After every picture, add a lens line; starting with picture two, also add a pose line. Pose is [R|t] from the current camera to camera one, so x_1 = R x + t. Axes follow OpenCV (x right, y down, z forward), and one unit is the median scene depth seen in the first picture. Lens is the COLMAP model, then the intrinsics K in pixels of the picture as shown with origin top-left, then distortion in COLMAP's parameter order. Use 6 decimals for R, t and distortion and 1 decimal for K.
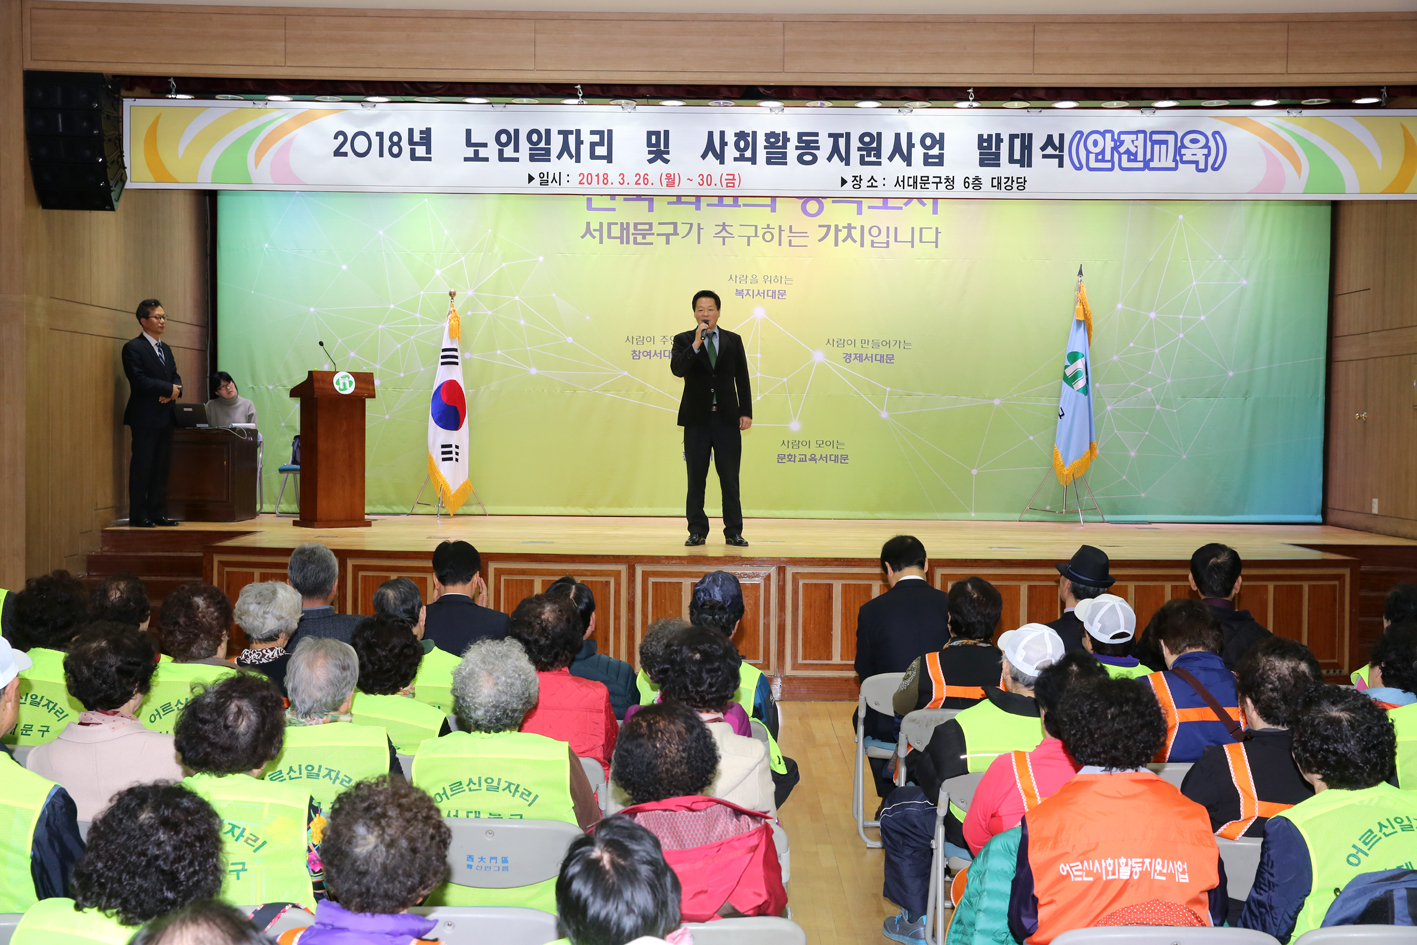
lens RADIAL K [[1829.4, 0, 708.5], [0, 1829.4, 472.5], [0, 0, 1]] dist [0.105118, 0.007482]
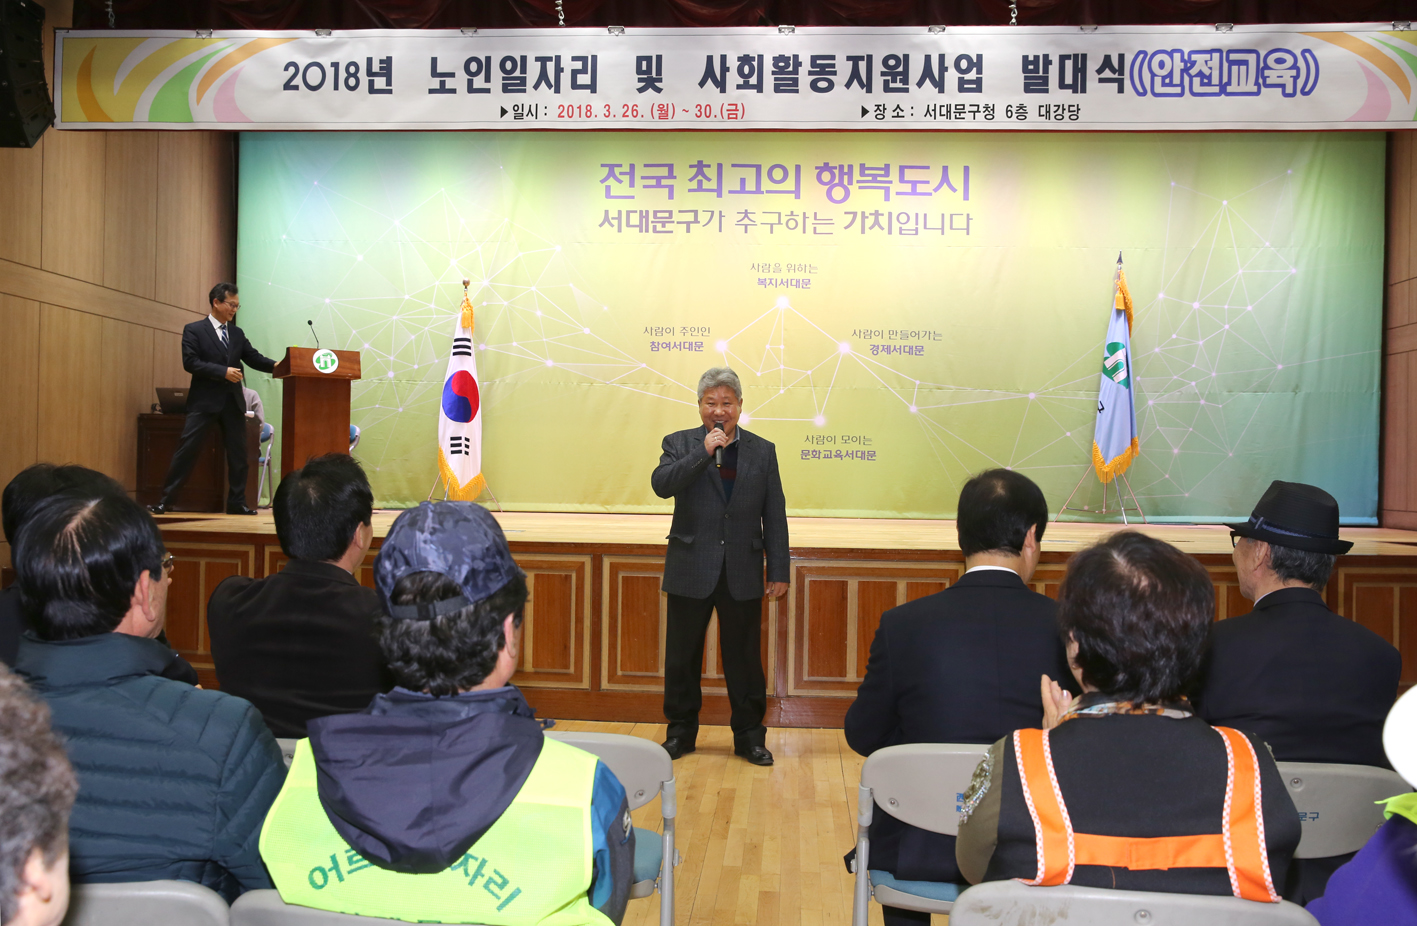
lens RADIAL K [[1315.7, 0, 712.3], [0, 1315.7, 458.6], [0, 0, 1]] dist [-0.029446, 0.094138]
pose [[0.998379, 0.004699, -0.056725, 0.038179], [-0.007021, 0.999143, -0.040793, 0.028900], [0.056485, 0.041125, 0.997556, 0.391354]]
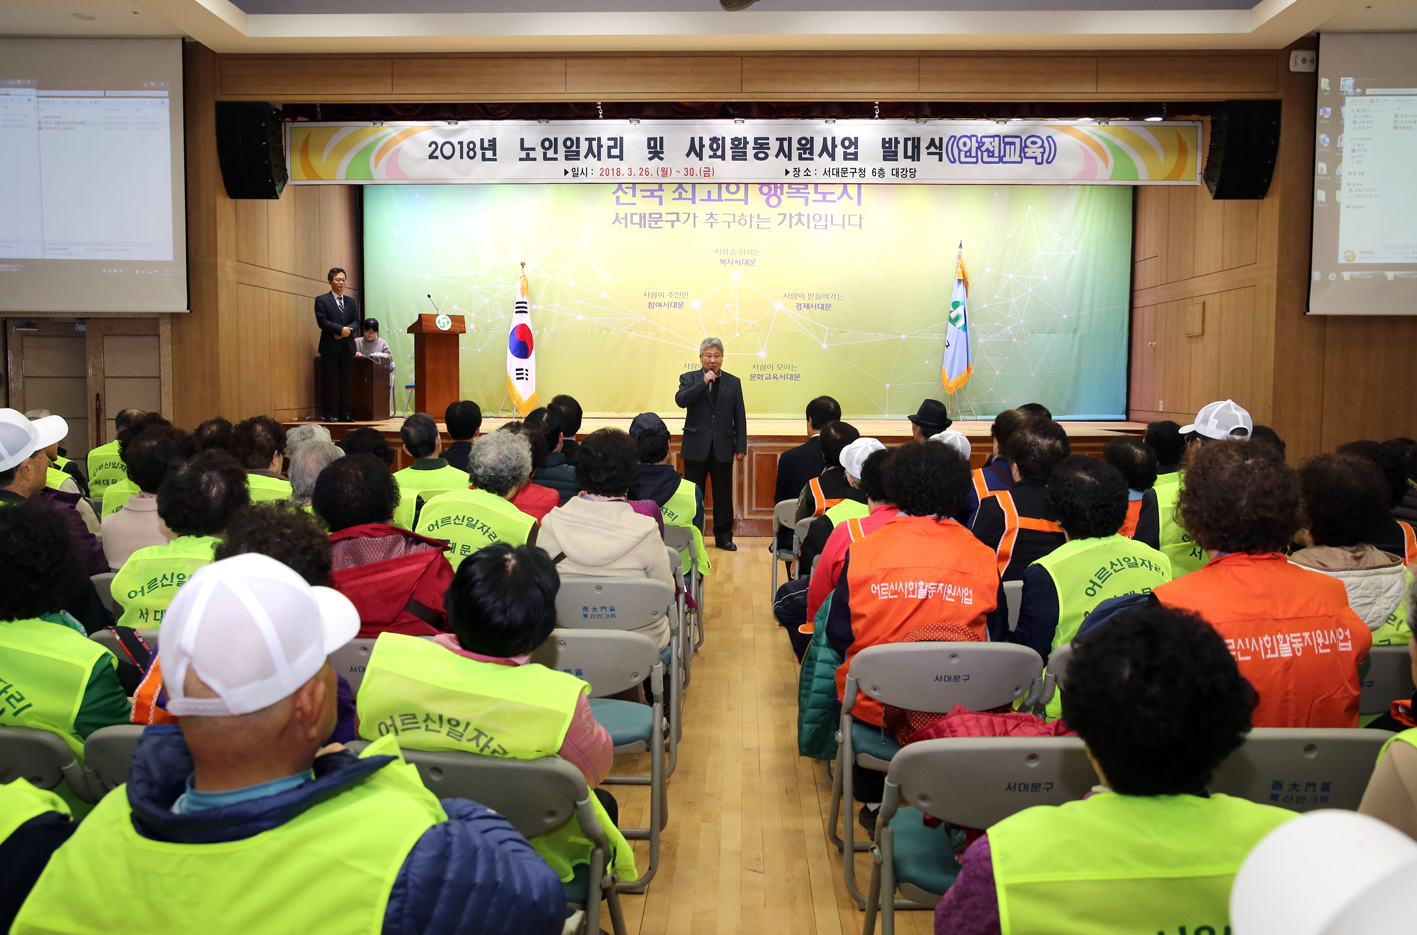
lens RADIAL K [[1209.4, 0, 708.5], [0, 1209.4, 467.5], [0, 0, 1]] dist [-0.033824, 0.005844]
pose [[0.999712, -0.004443, -0.023595, 0.034150], [0.005410, 0.999141, 0.041075, 0.029931], [0.023392, -0.041191, 0.998877, 0.063042]]
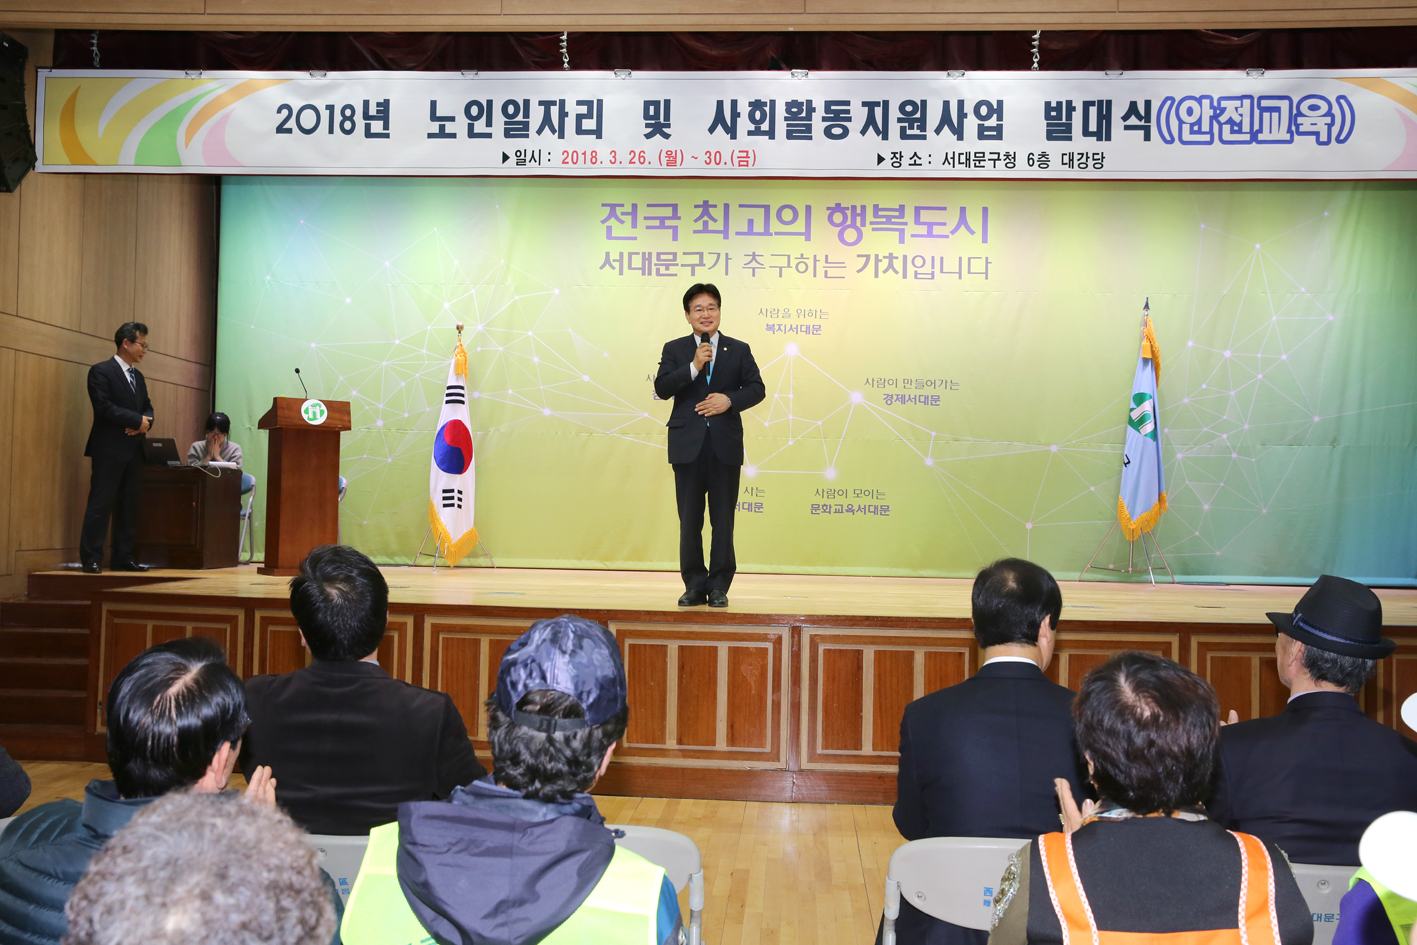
lens RADIAL K [[1418.4, 0, 708.5], [0, 1418.4, 472.5], [0, 0, 1]] dist [-0.001832, 0.103024]
pose [[0.998366, 0.007295, -0.056672, 0.033579], [-0.010640, 0.998204, -0.058947, 0.020663], [0.056140, 0.059454, 0.996651, 0.368103]]
